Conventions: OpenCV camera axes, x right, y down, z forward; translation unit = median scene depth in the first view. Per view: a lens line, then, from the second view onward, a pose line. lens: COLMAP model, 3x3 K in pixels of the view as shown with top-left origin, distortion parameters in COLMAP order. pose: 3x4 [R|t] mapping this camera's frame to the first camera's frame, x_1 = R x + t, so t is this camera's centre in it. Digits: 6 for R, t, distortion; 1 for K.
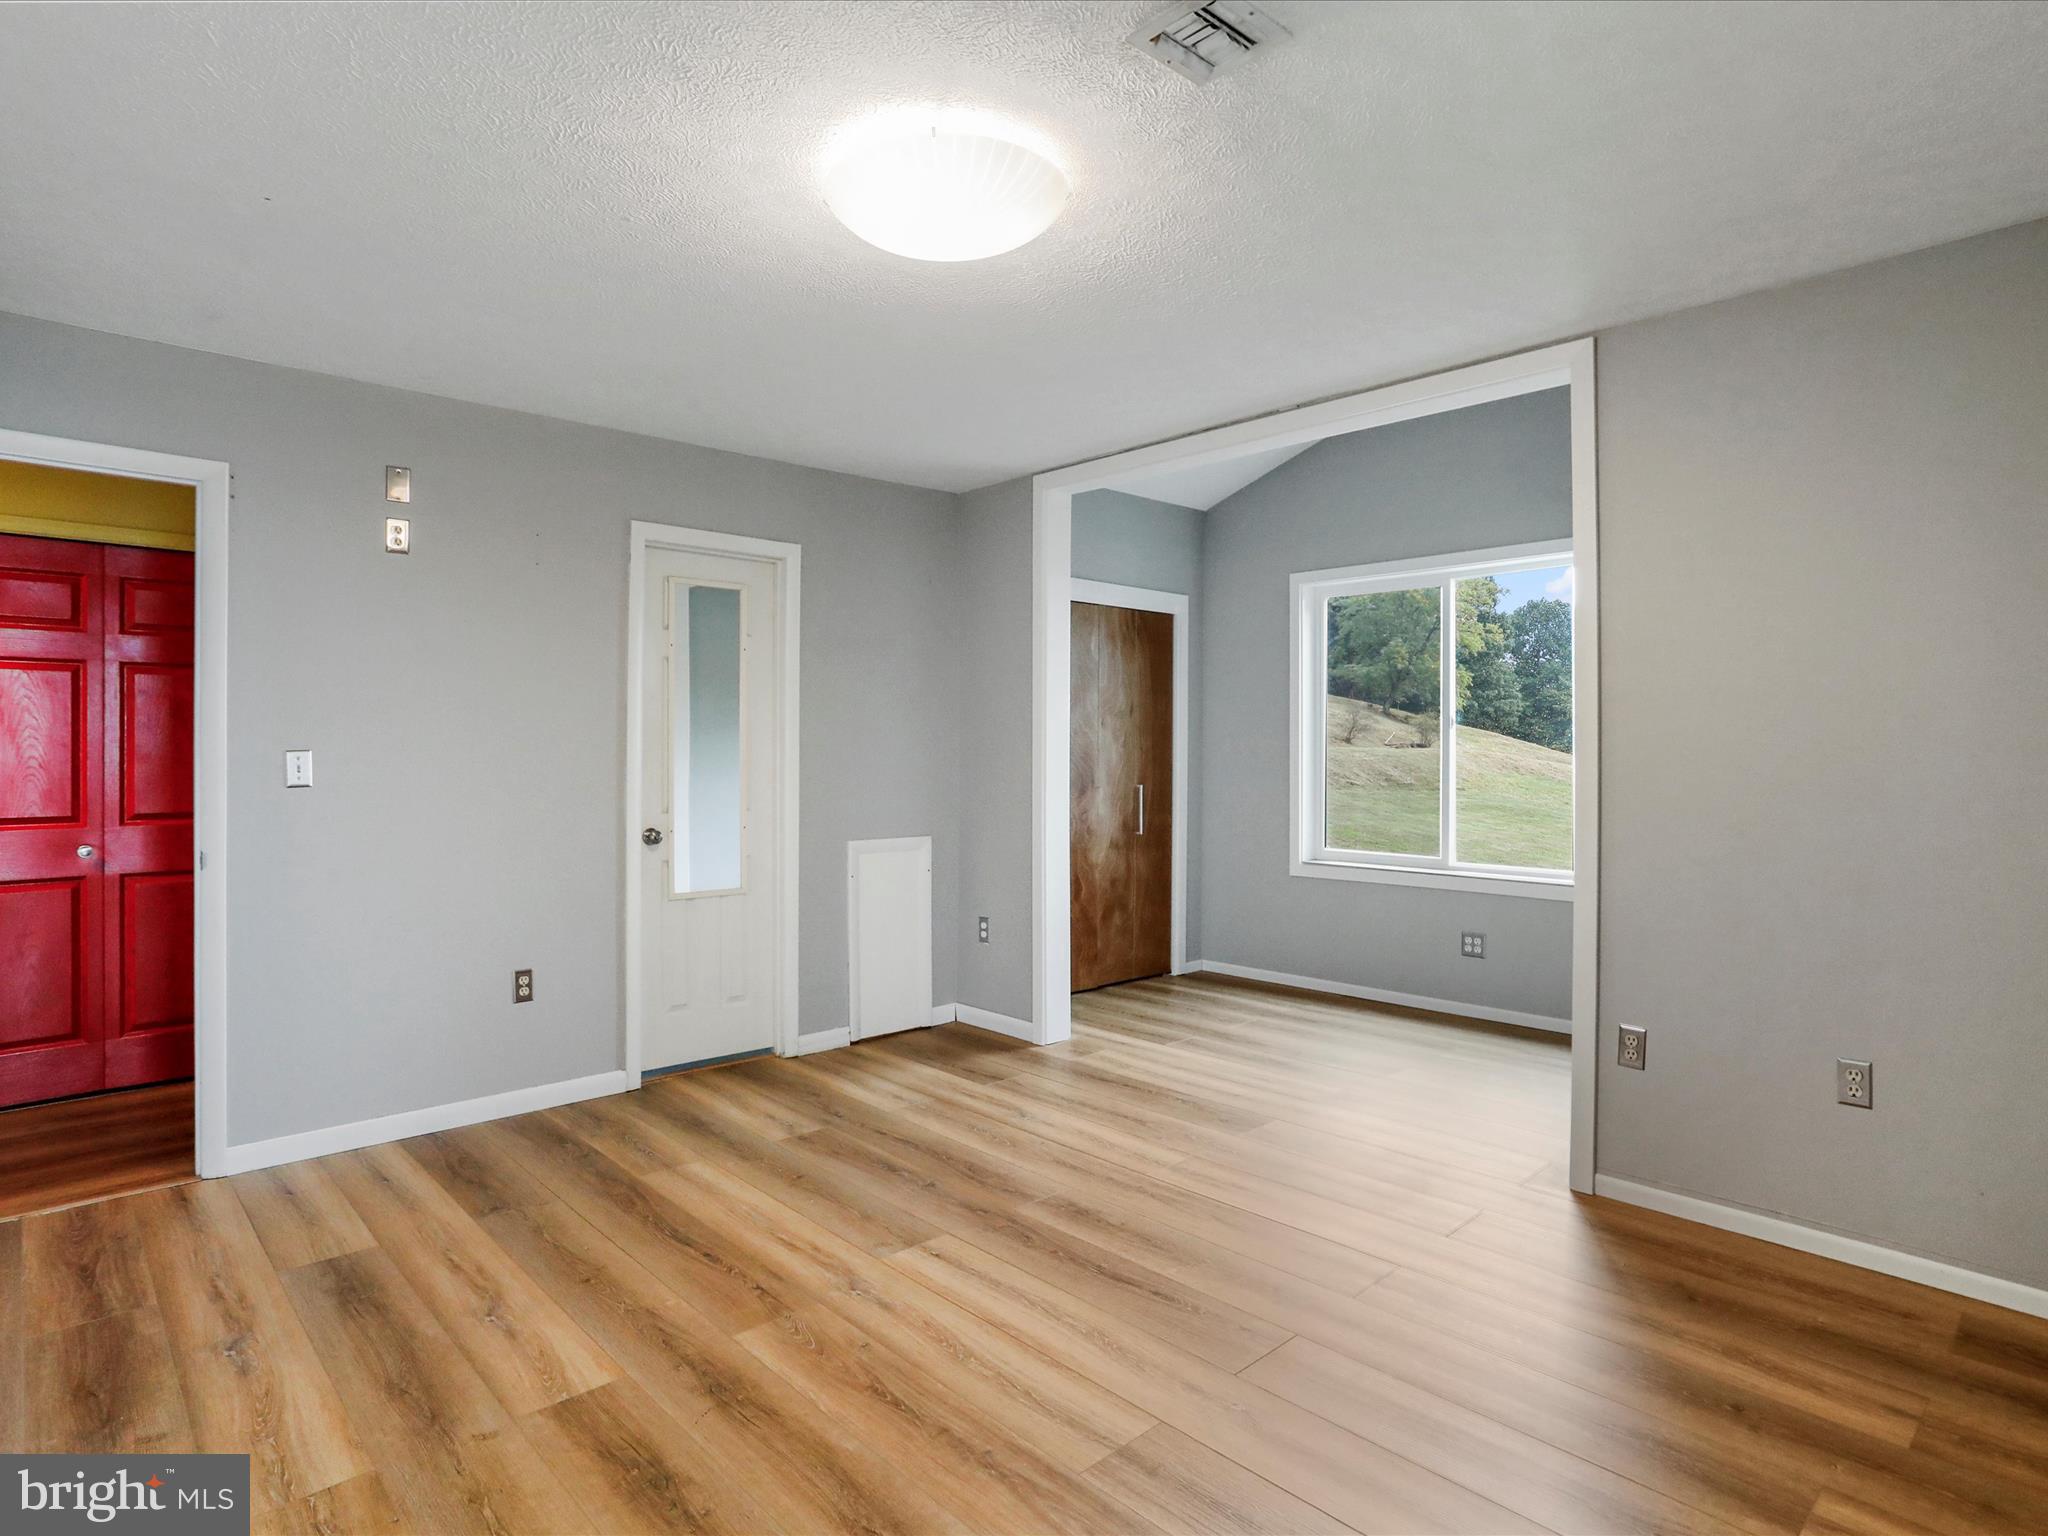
lens RADIAL K [[1108.9, 0, 1025.1], [0, 1108.9, 754.0], [0, 0, 1]] dist [-0.026926, 0.002398]
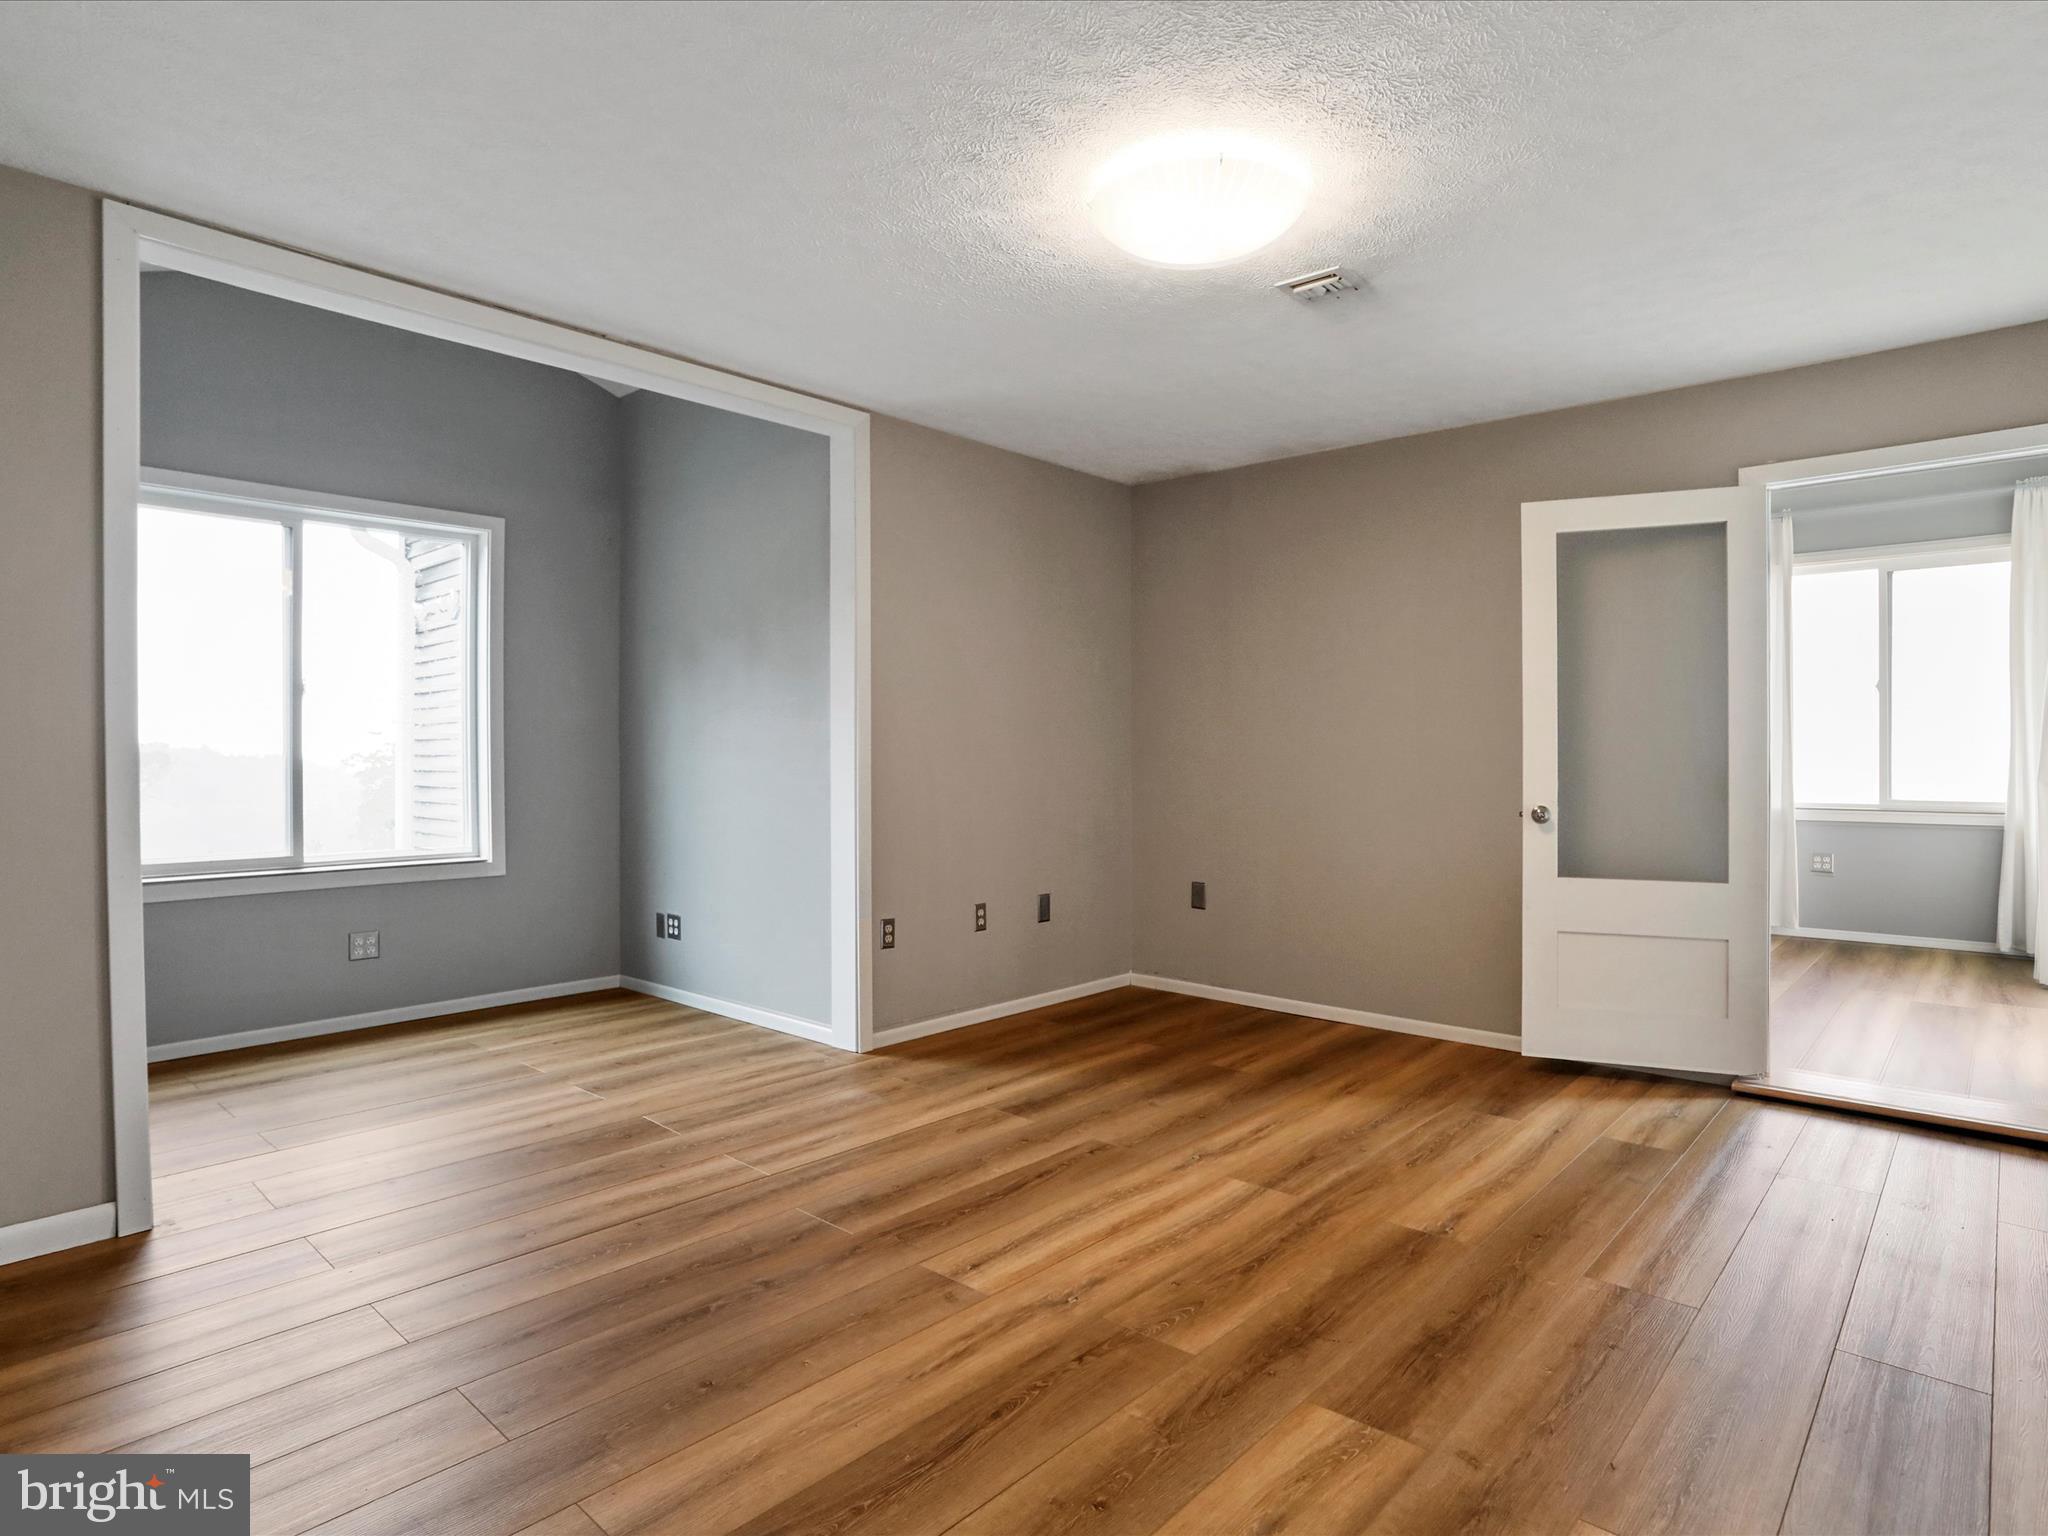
lens RADIAL K [[1108.9, 0, 1025.2], [0, 1108.9, 775.0], [0, 0, 1]] dist [-0.026926, 0.002398]
pose [[-0.083364, -0.014382, 0.996415, -1.126962], [-0.000723, 0.999896, 0.014372, 0.053399], [-0.996519, 0.000478, -0.083366, 1.208661]]
